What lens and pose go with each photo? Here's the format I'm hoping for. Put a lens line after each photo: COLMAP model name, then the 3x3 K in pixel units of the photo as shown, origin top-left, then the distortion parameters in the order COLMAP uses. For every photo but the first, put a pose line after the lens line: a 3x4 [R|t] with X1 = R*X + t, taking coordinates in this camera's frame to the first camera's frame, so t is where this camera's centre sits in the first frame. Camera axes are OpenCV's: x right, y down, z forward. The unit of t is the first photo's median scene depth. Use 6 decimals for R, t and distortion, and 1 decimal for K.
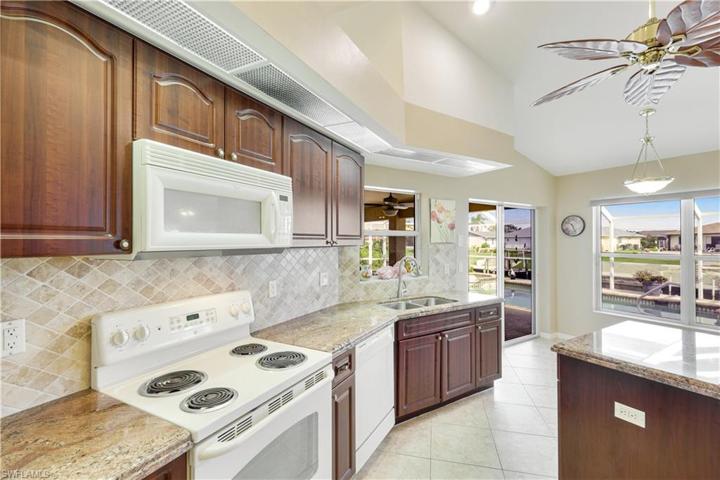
lens RADIAL K [[319.2, 0, 360.0], [0, 319.2, 240.0], [0, 0, 1]] dist [0.001993, 0.000186]
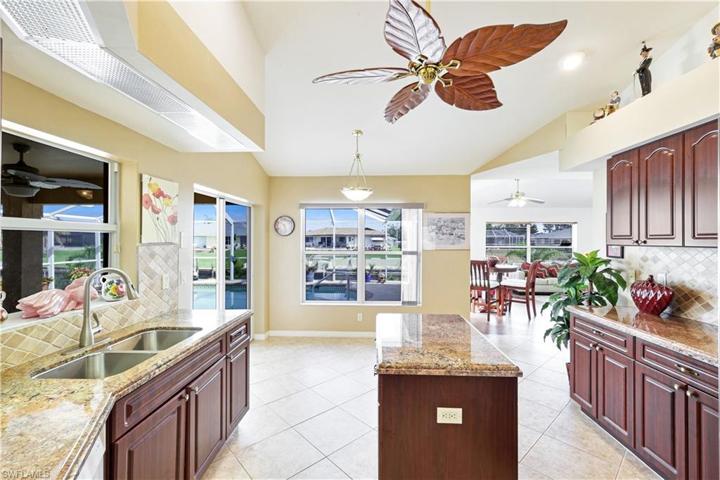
lens RADIAL K [[305.9, 0, 360.0], [0, 305.9, 240.0], [0, 0, 1]] dist [0.004280, 0.000168]
pose [[0.556549, 0.001285, 0.830814, -0.042433], [-0.003347, 0.999994, 0.000695, 0.000204], [-0.830808, -0.003167, 0.556550, 0.287860]]
